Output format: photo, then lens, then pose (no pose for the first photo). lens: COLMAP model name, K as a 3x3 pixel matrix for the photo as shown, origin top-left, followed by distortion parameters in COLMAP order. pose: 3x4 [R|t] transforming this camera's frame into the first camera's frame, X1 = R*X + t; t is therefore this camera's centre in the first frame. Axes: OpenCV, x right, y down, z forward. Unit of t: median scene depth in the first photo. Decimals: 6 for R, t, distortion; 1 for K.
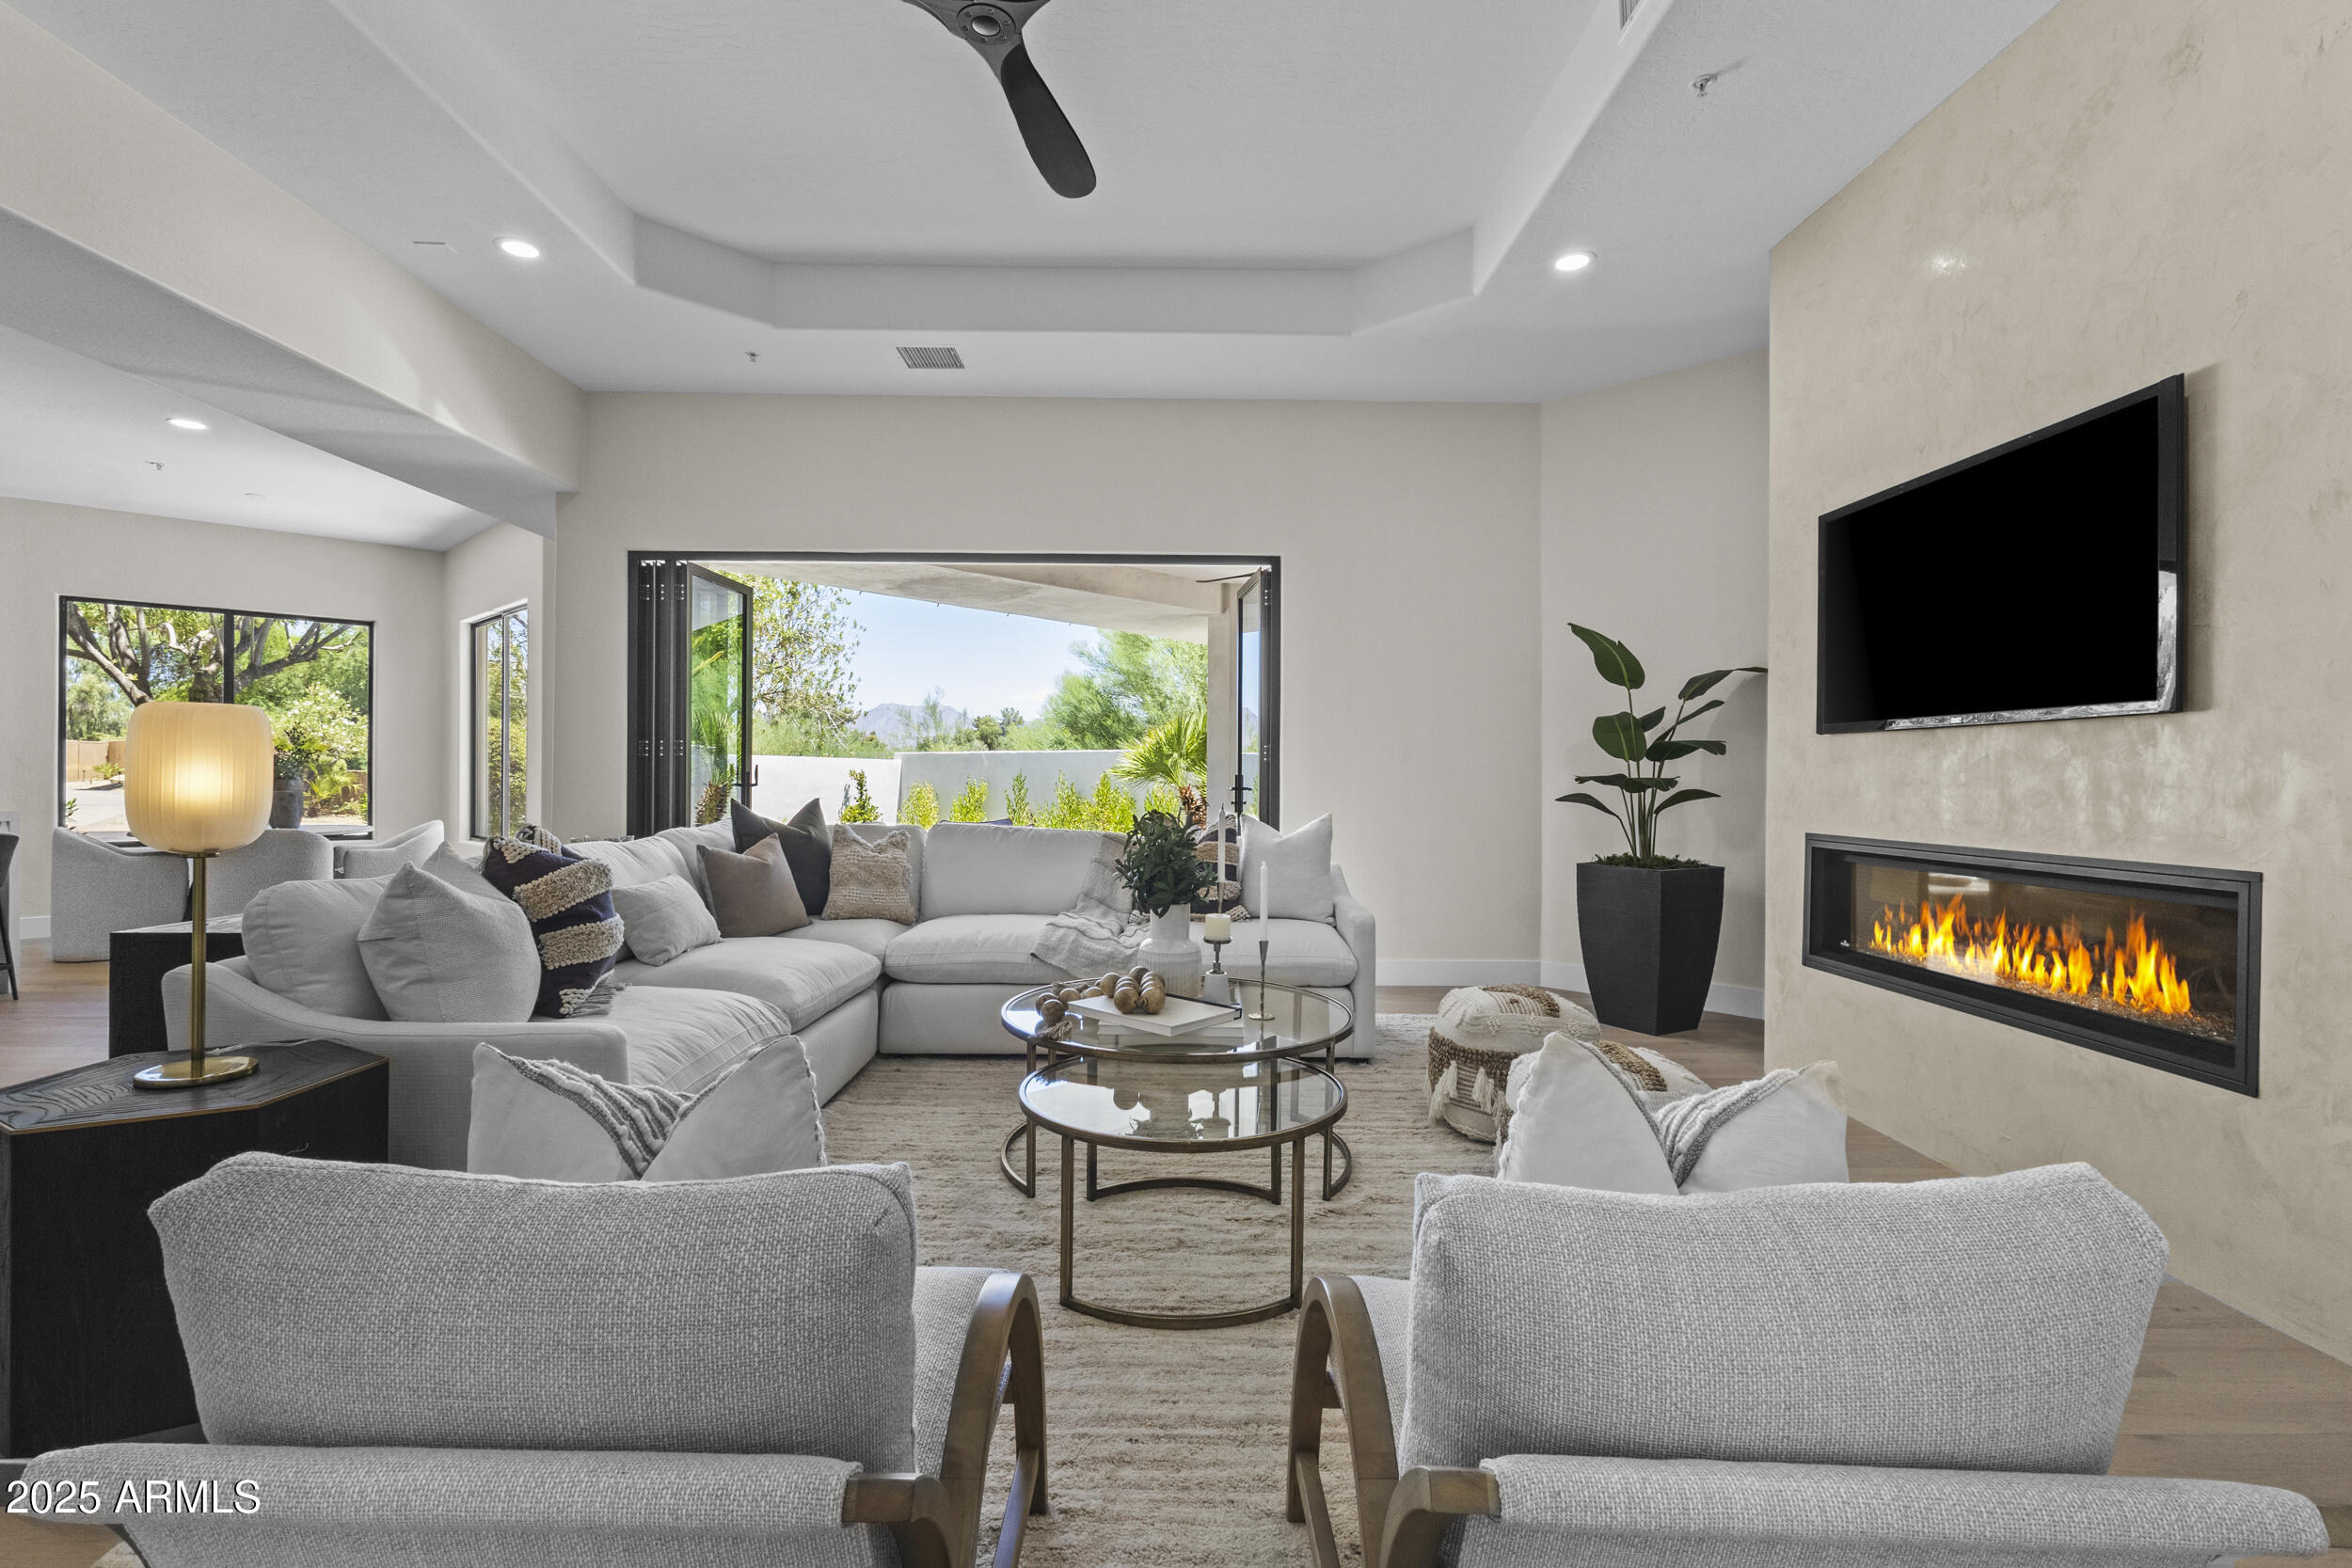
lens RADIAL K [[1088.4, 0, 1168.1], [0, 1088.4, 782.2], [0, 0, 1]] dist [0.003374, 0.000803]
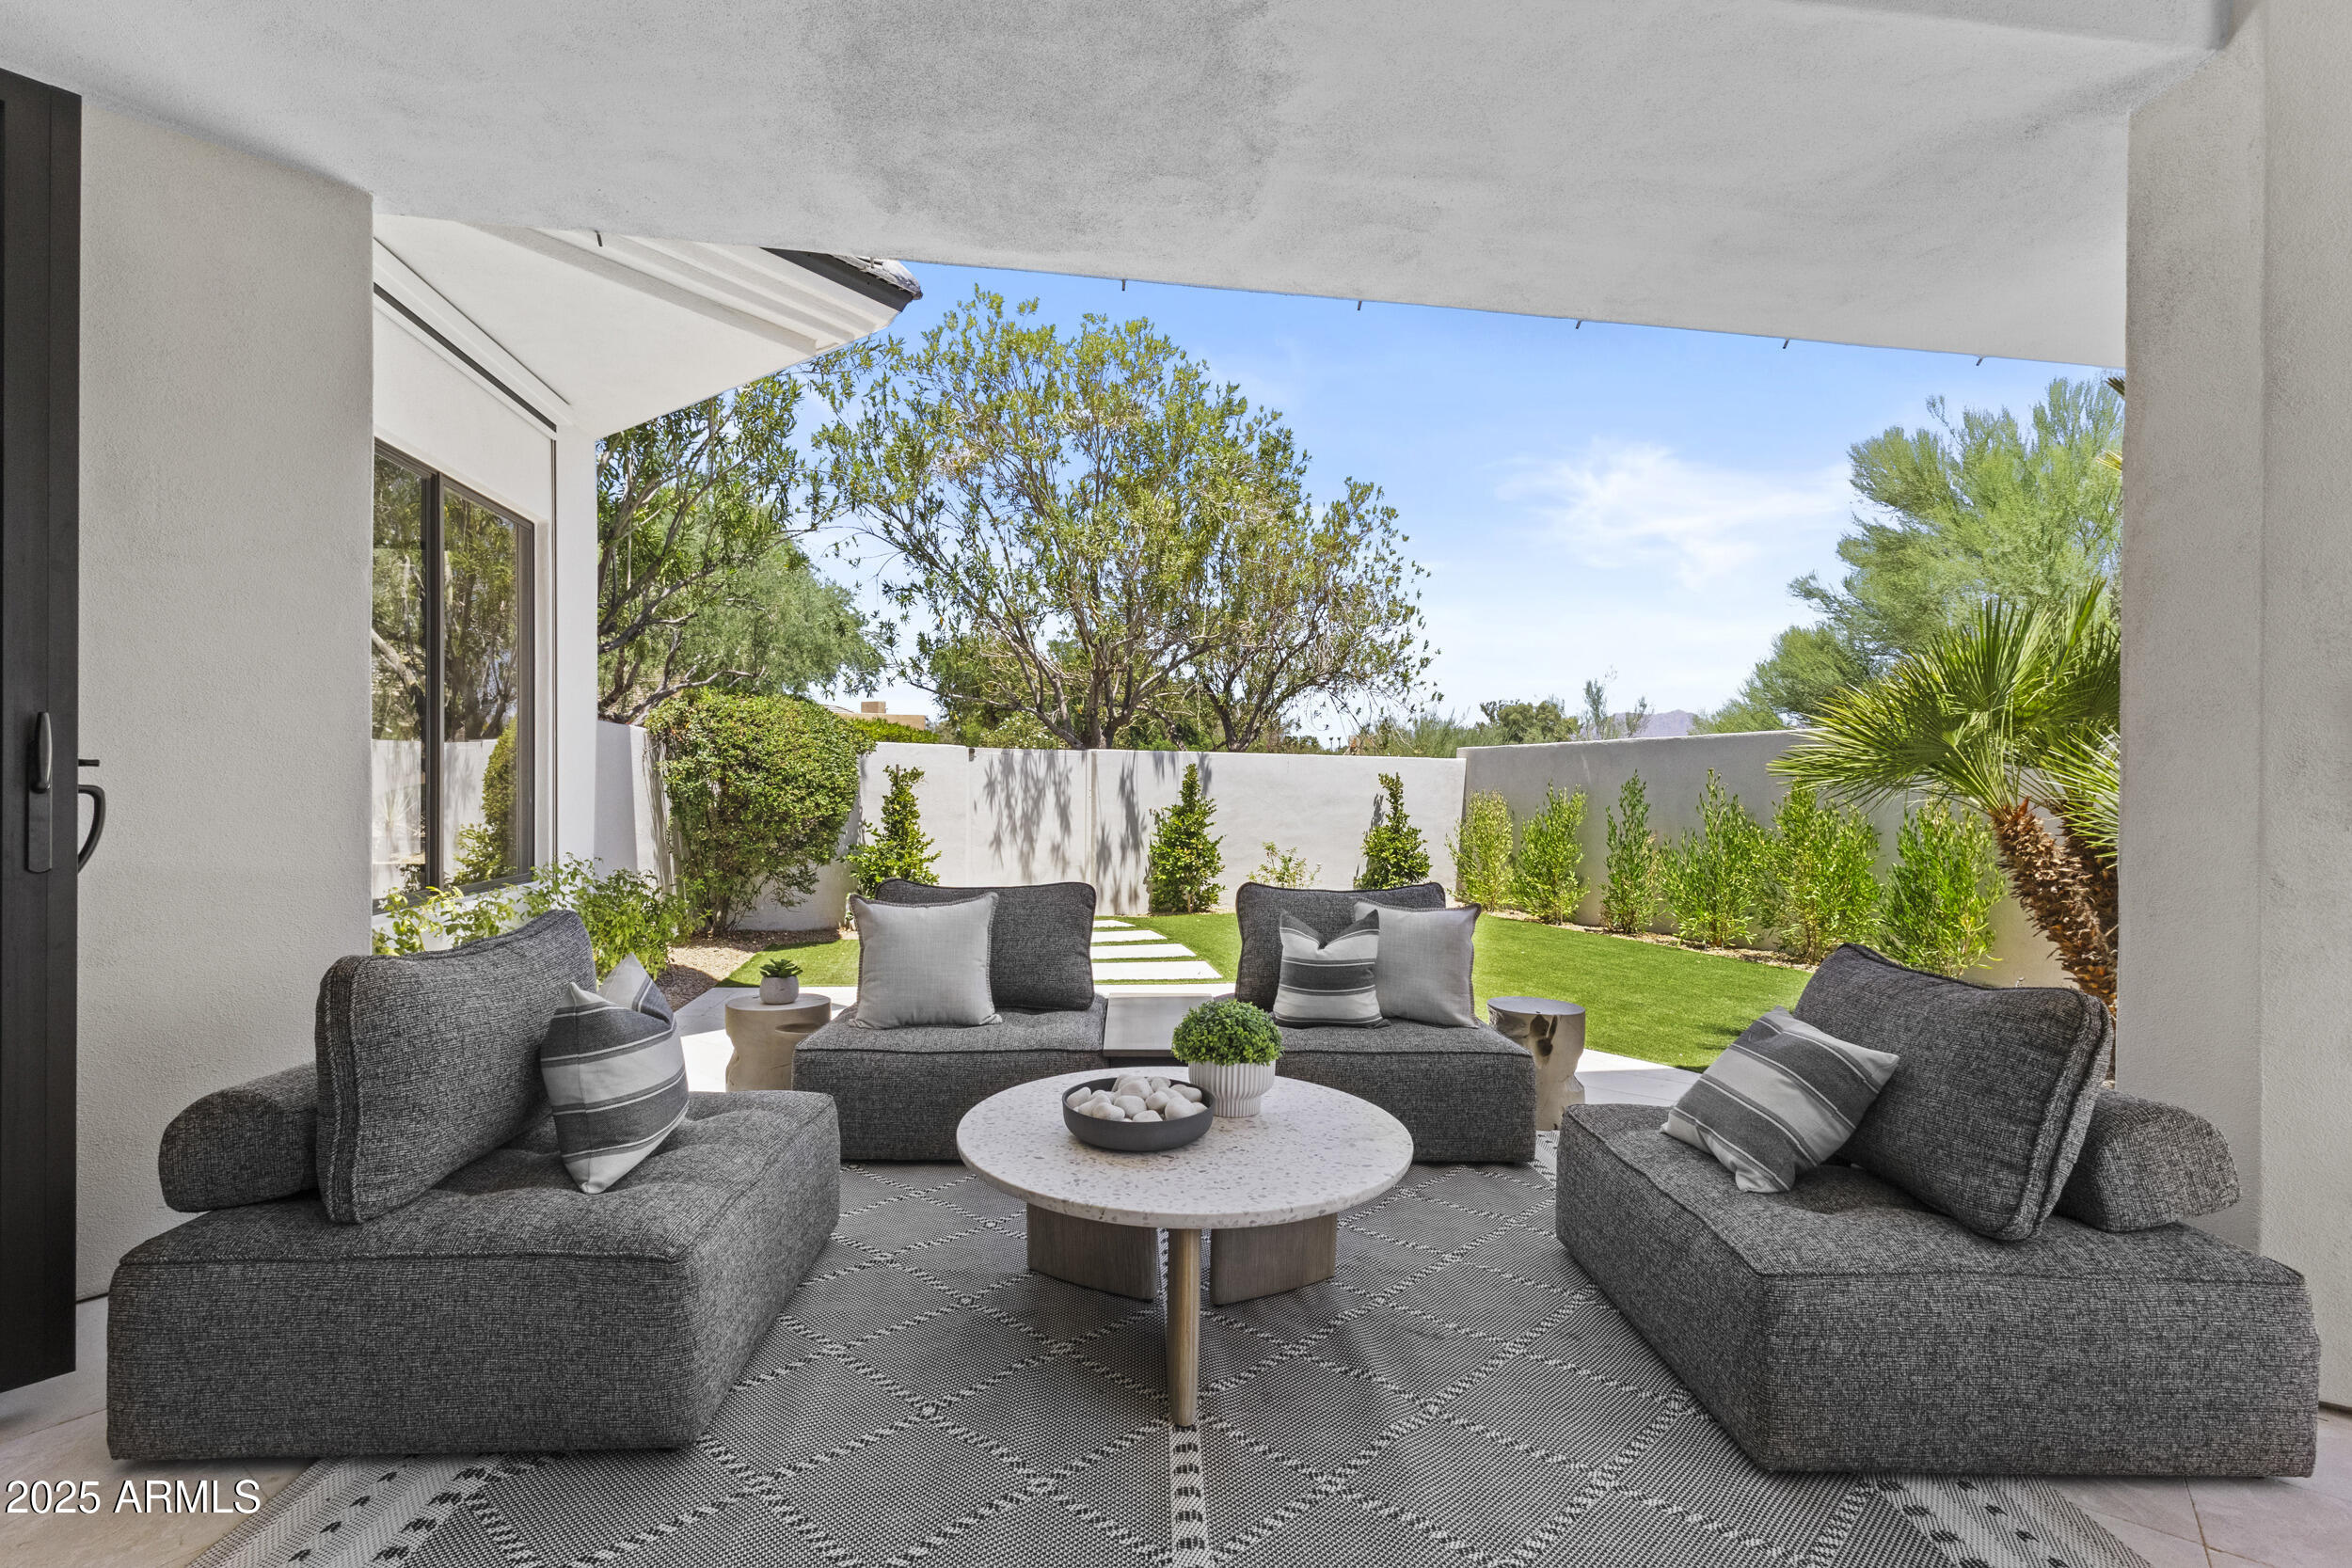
lens RADIAL K [[1087.4, 0, 1174.1], [0, 1087.4, 771.8], [0, 0, 1]] dist [0.001426, 0.000591]
pose [[0.799163, -0.007165, -0.601071, 0.038779], [-0.005505, 0.999800, -0.019237, 0.006041], [0.601089, 0.018682, 0.798964, 1.919346]]
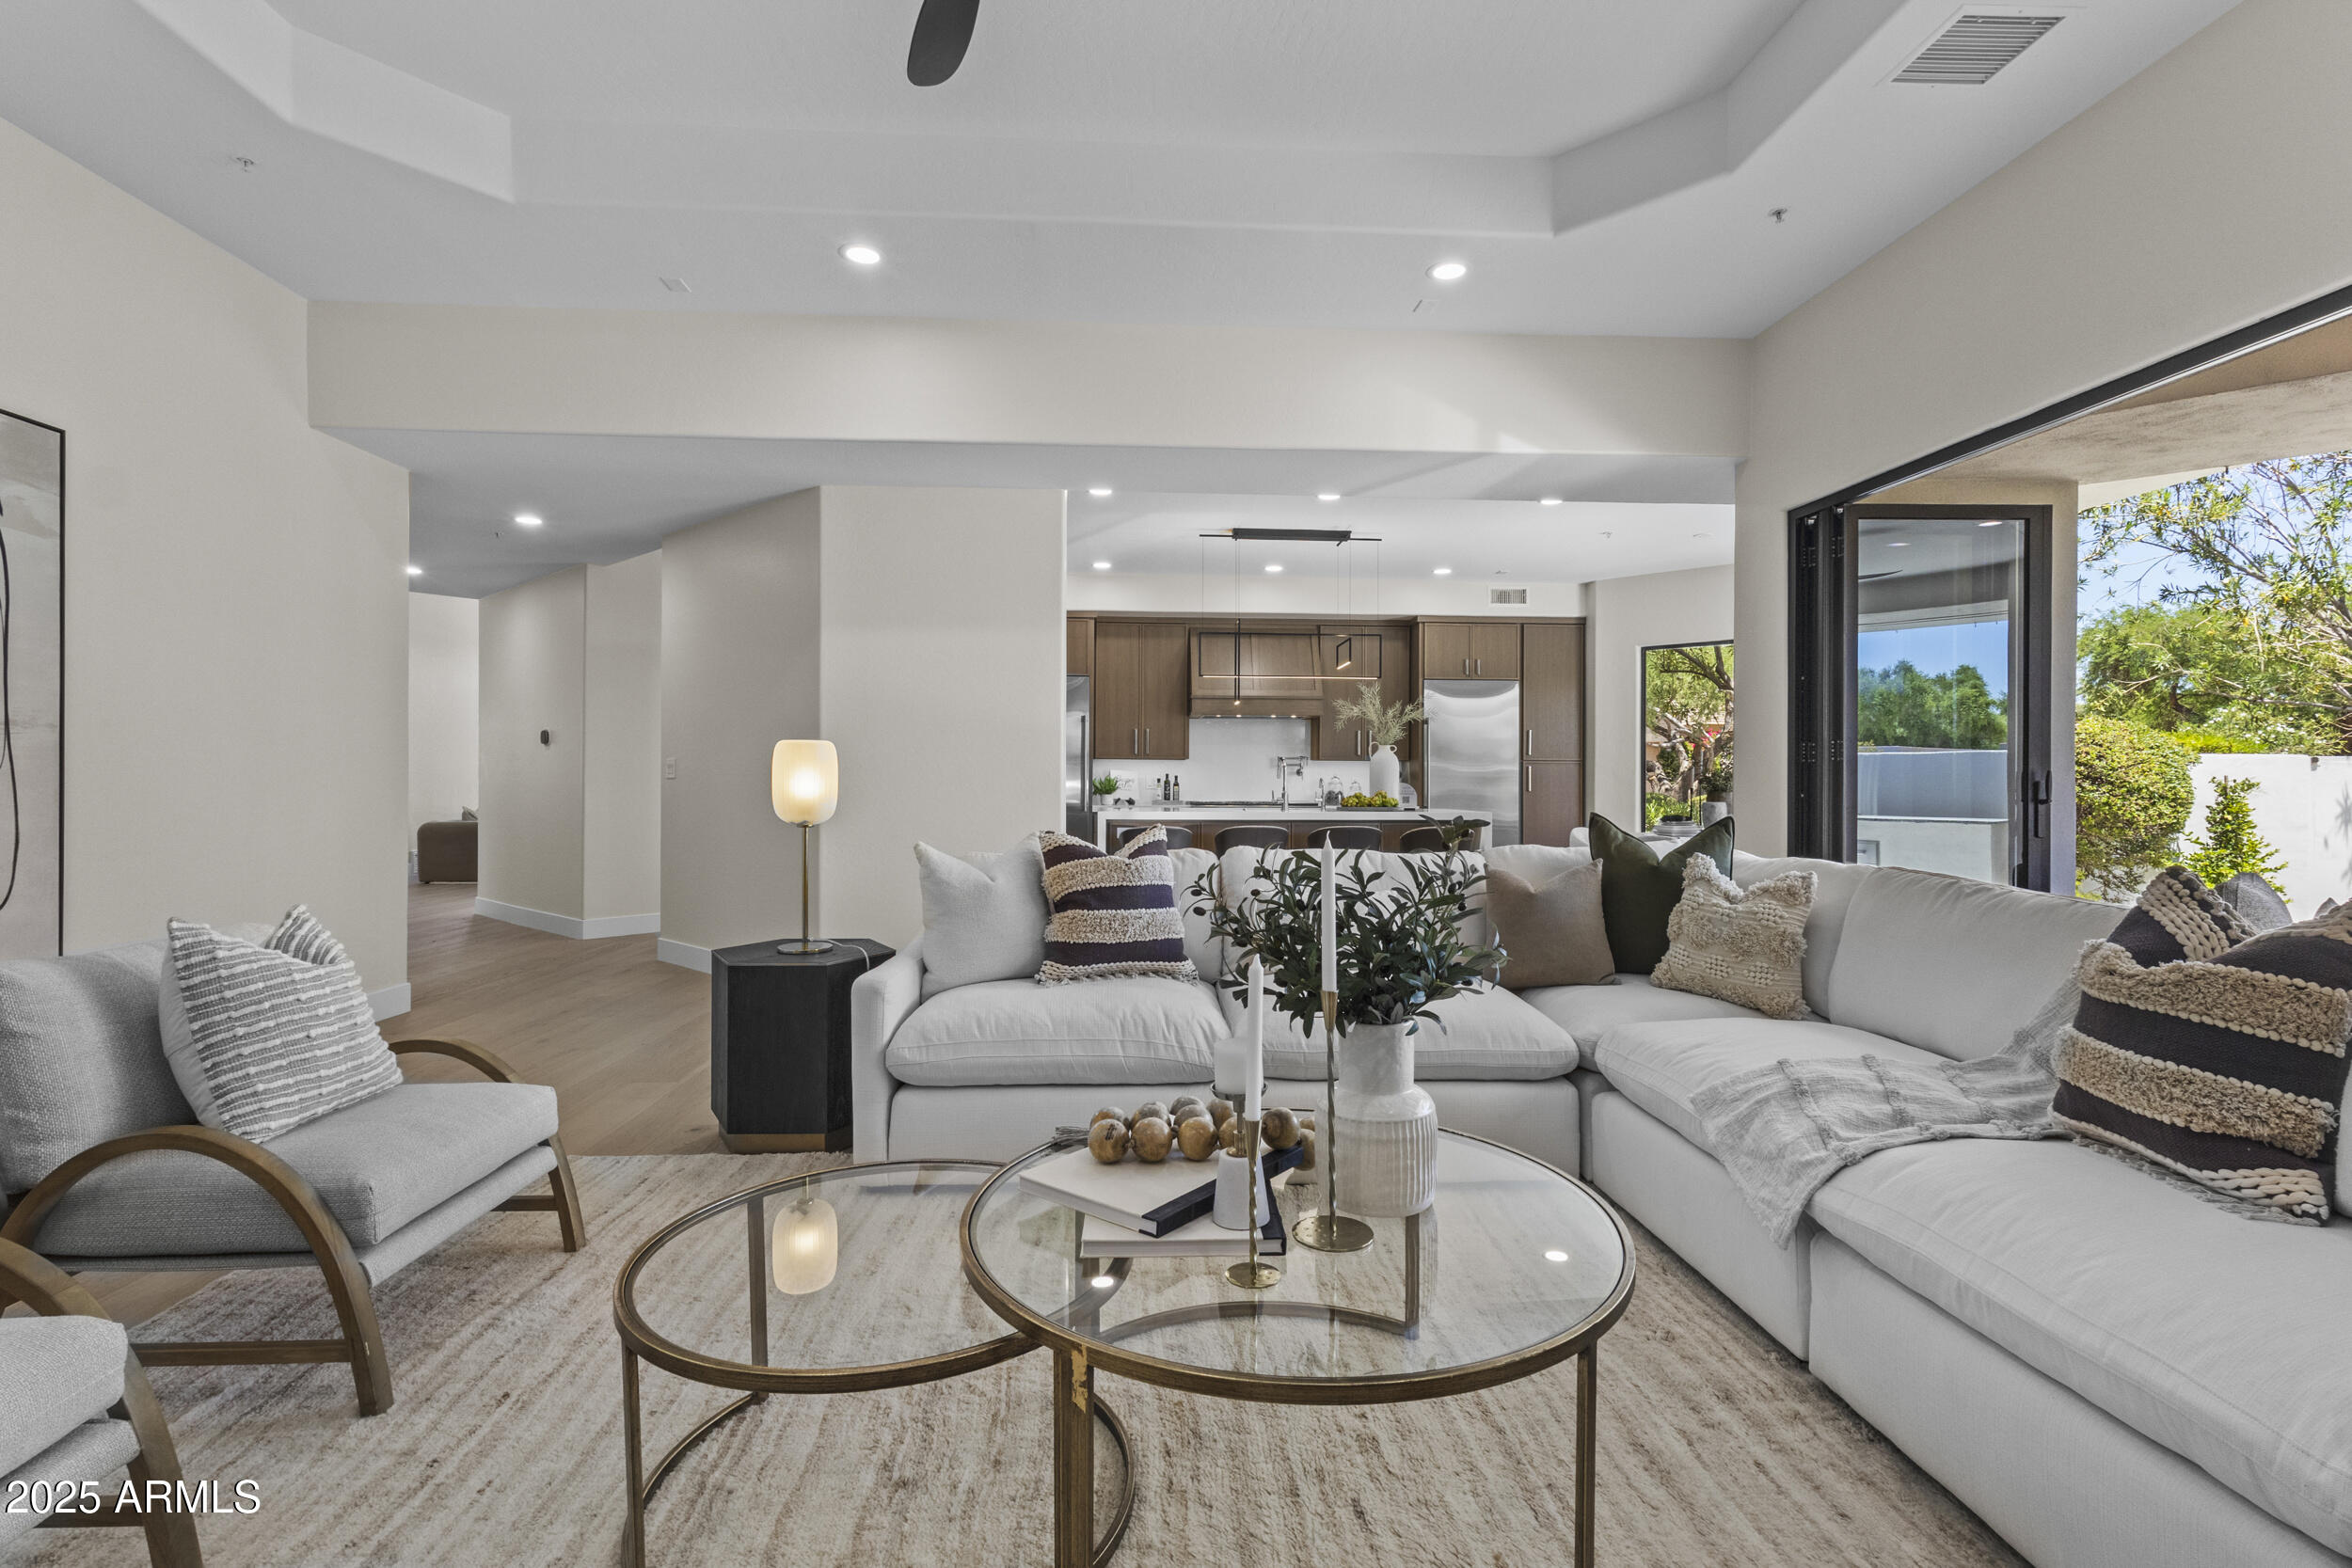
lens RADIAL K [[1088.4, 0, 1168.1], [0, 1088.4, 782.2], [0, 0, 1]] dist [0.003374, 0.000803]
pose [[0.036952, -0.002033, -0.999315, 0.536845], [-0.012579, 0.999918, -0.002499, -0.002597], [0.999238, 0.012663, 0.036923, 0.898447]]
